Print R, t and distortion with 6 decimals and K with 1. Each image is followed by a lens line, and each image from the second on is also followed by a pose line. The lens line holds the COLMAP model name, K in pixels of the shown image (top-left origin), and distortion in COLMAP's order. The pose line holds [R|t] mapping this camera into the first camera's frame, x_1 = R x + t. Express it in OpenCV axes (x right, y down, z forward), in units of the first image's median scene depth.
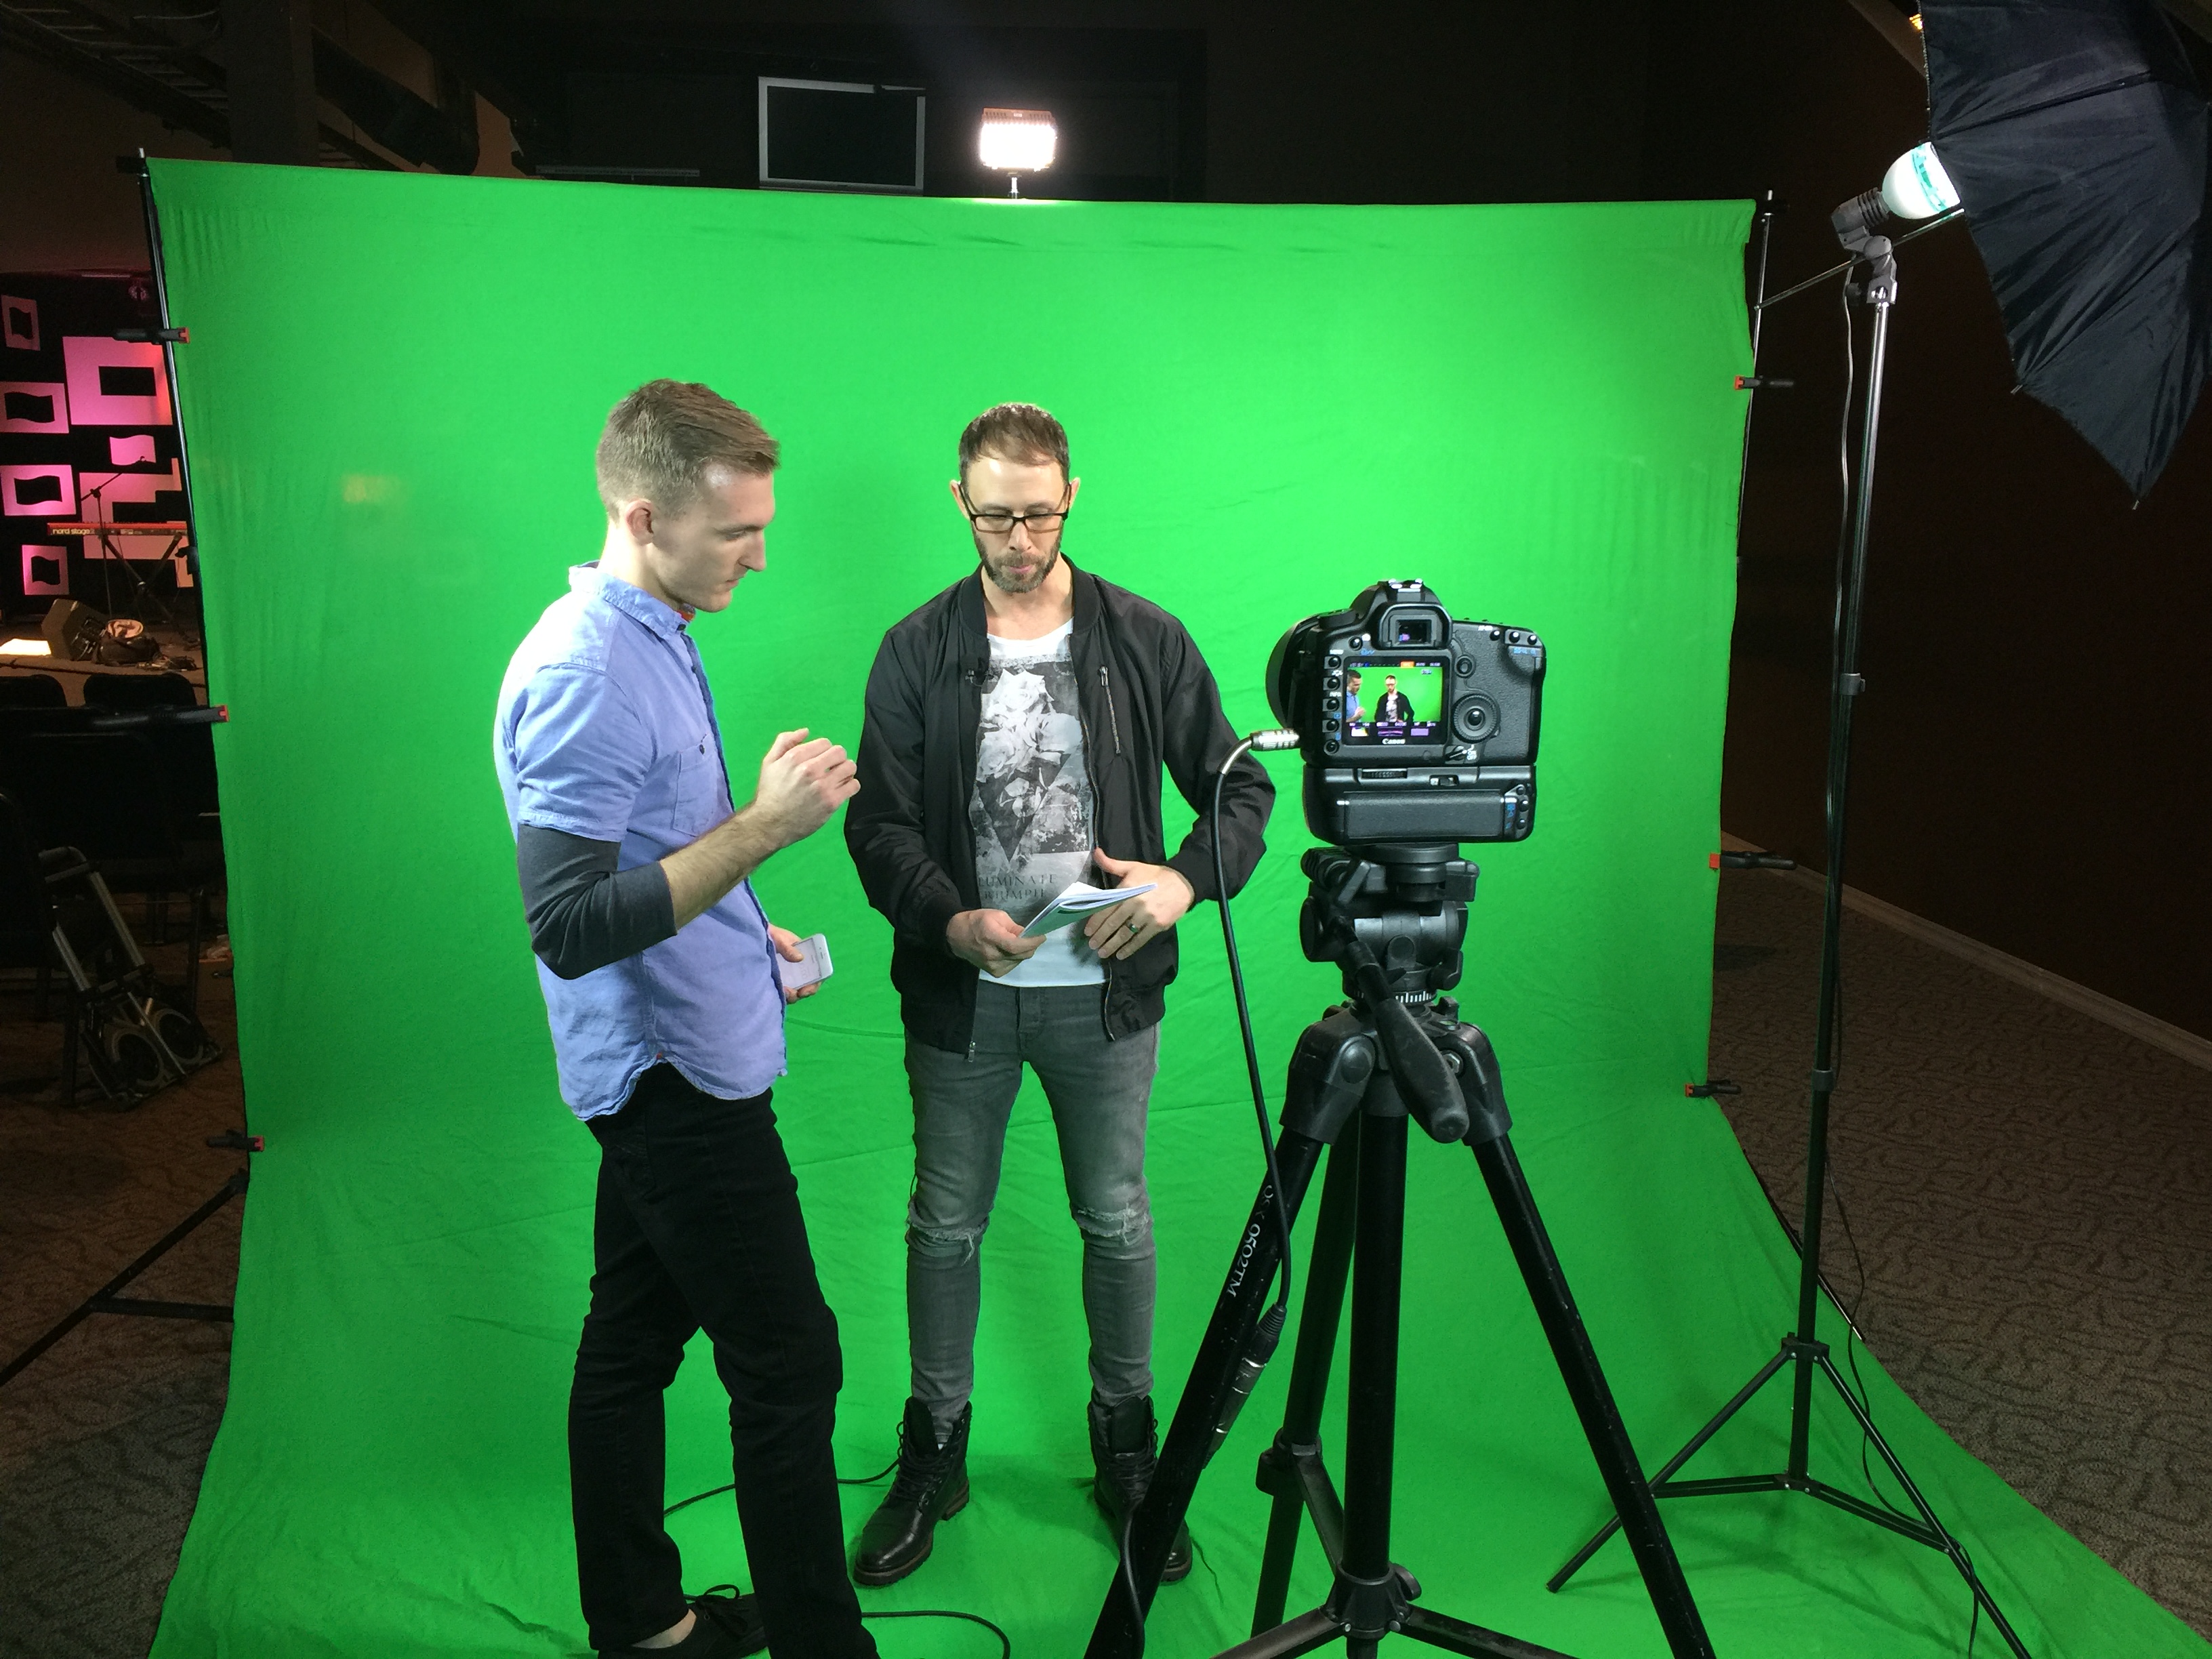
lens RADIAL K [[1916.1, 0, 1116.0], [0, 1916.1, 869.3], [0, 0, 1]] dist [0.089587, -0.127520]
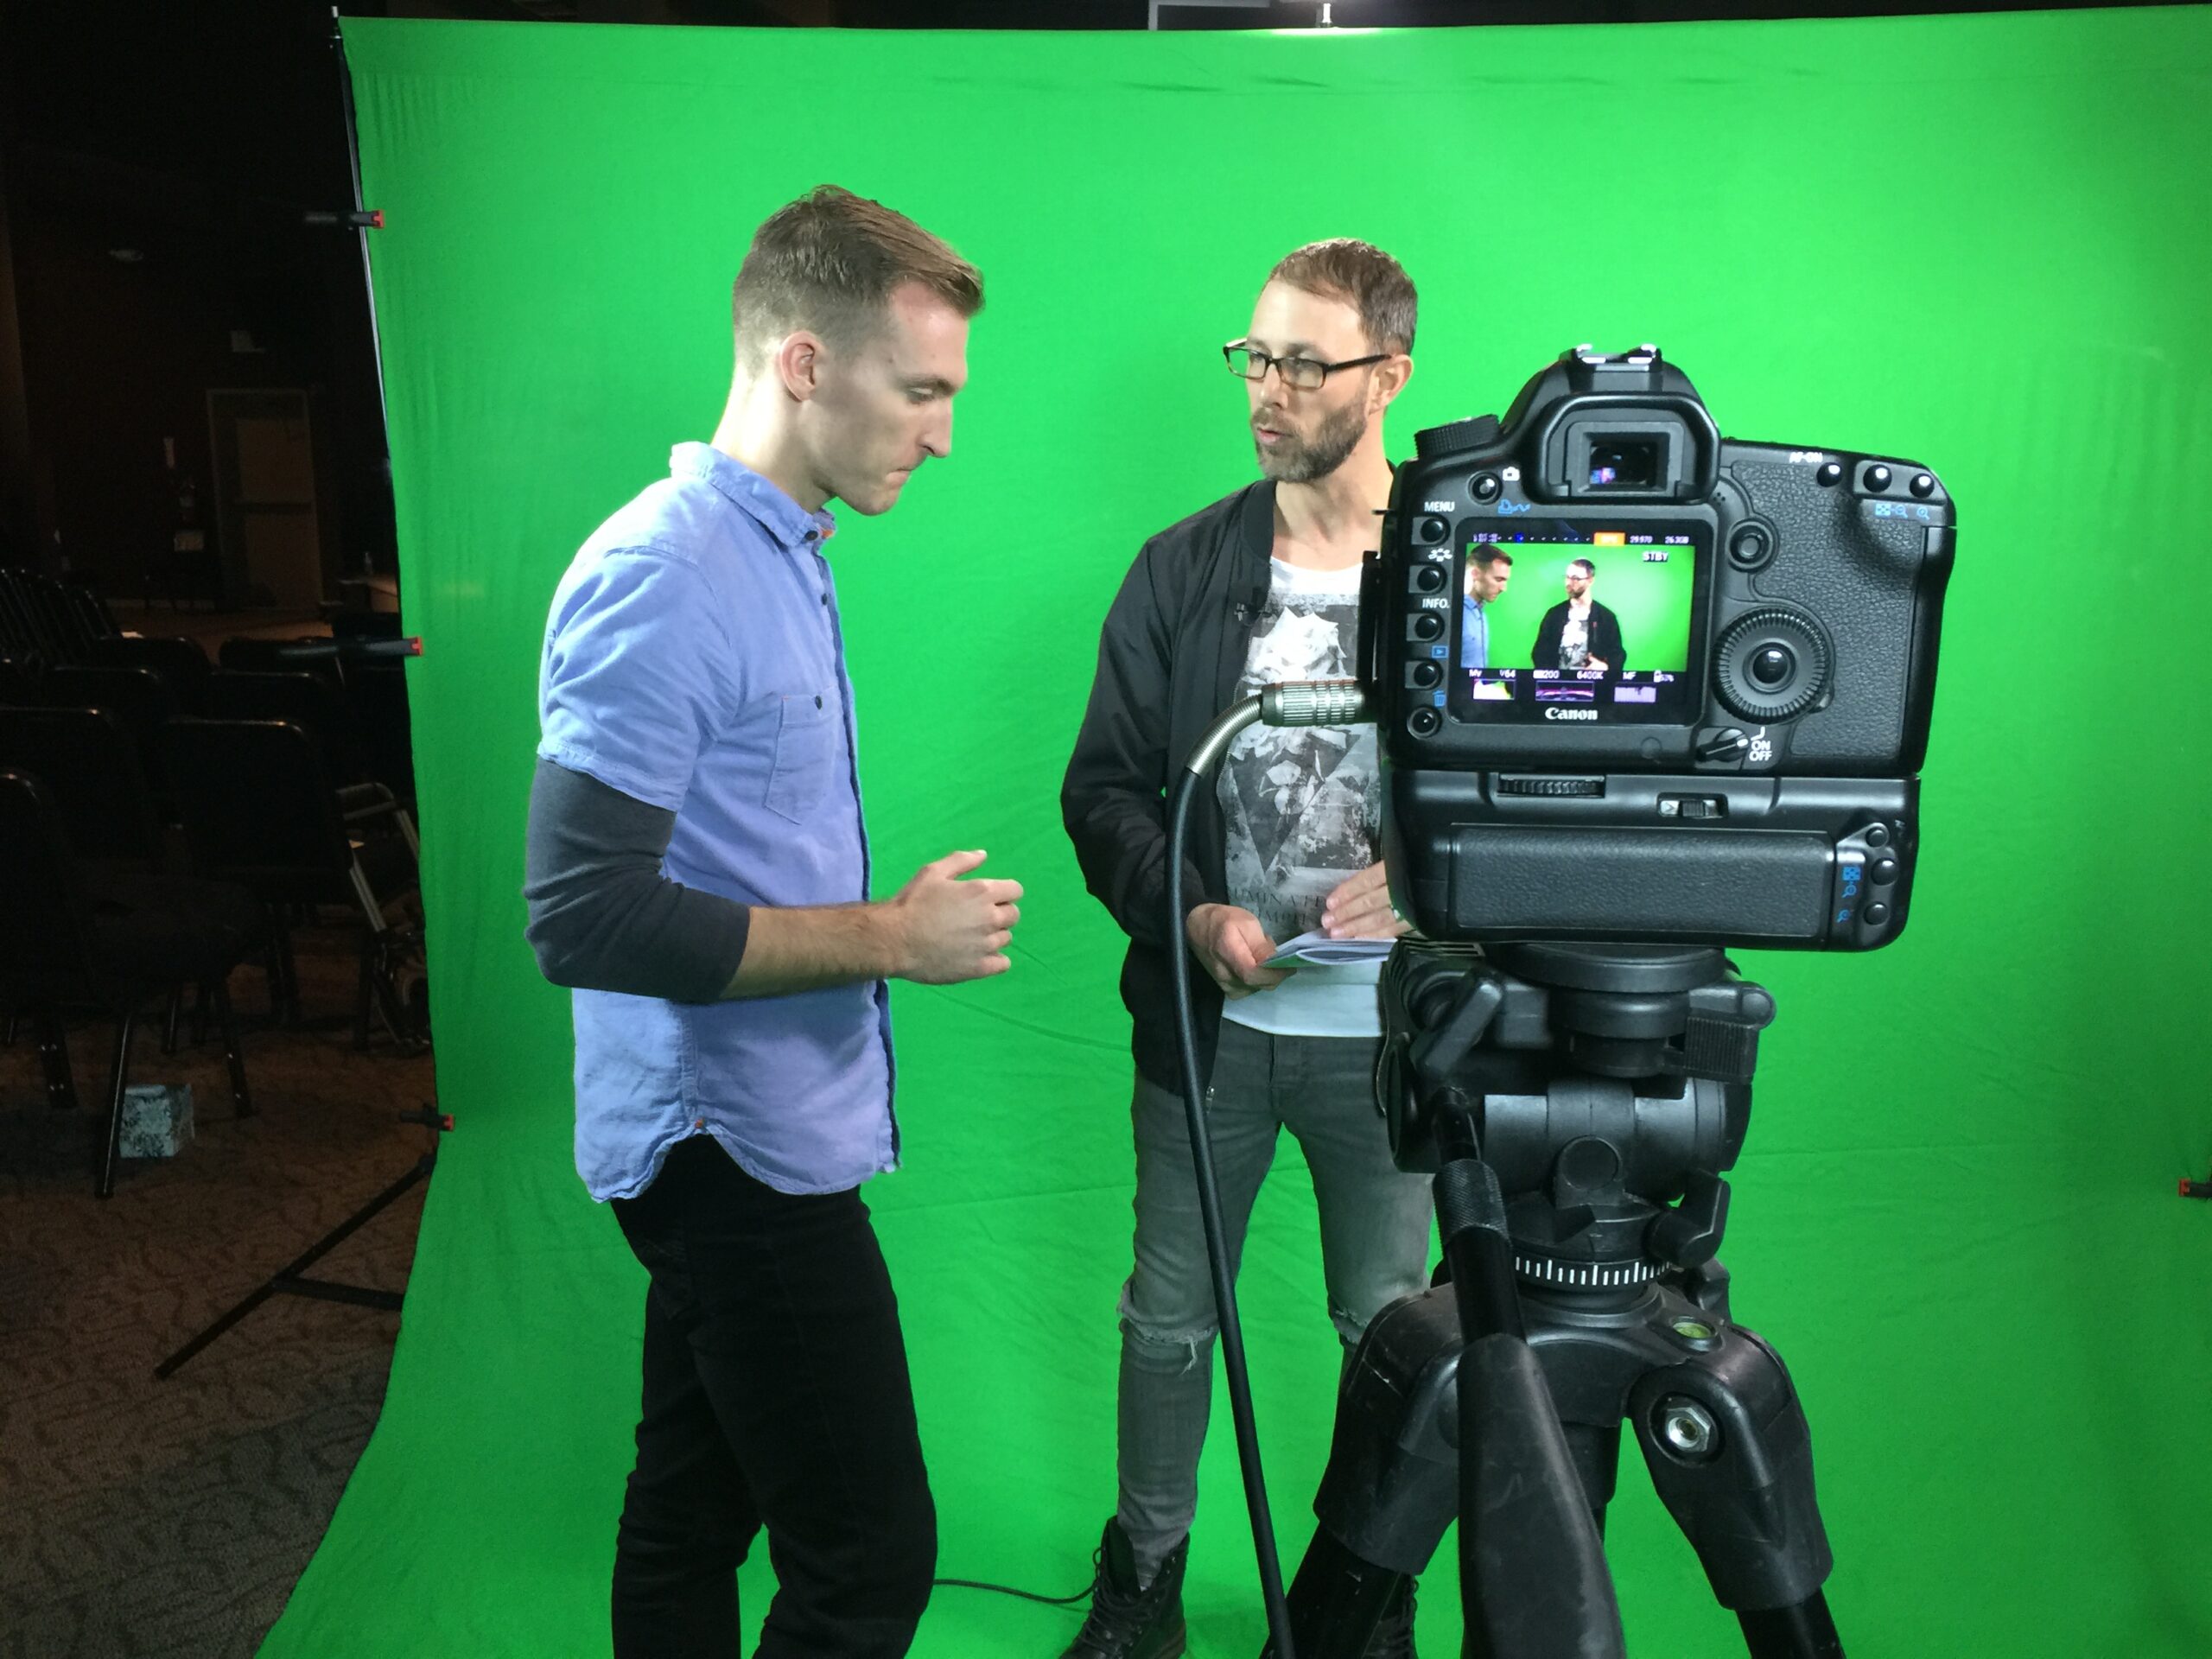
lens RADIAL K [[1916.1, 0, 1116.0], [0, 1916.1, 869.3], [0, 0, 1]] dist [0.089587, -0.127520]
pose [[0.975350, 0.046349, -0.215740, 0.137488], [-0.044579, 0.998920, 0.013065, -0.031483], [0.216113, -0.003126, 0.976363, 0.535562]]
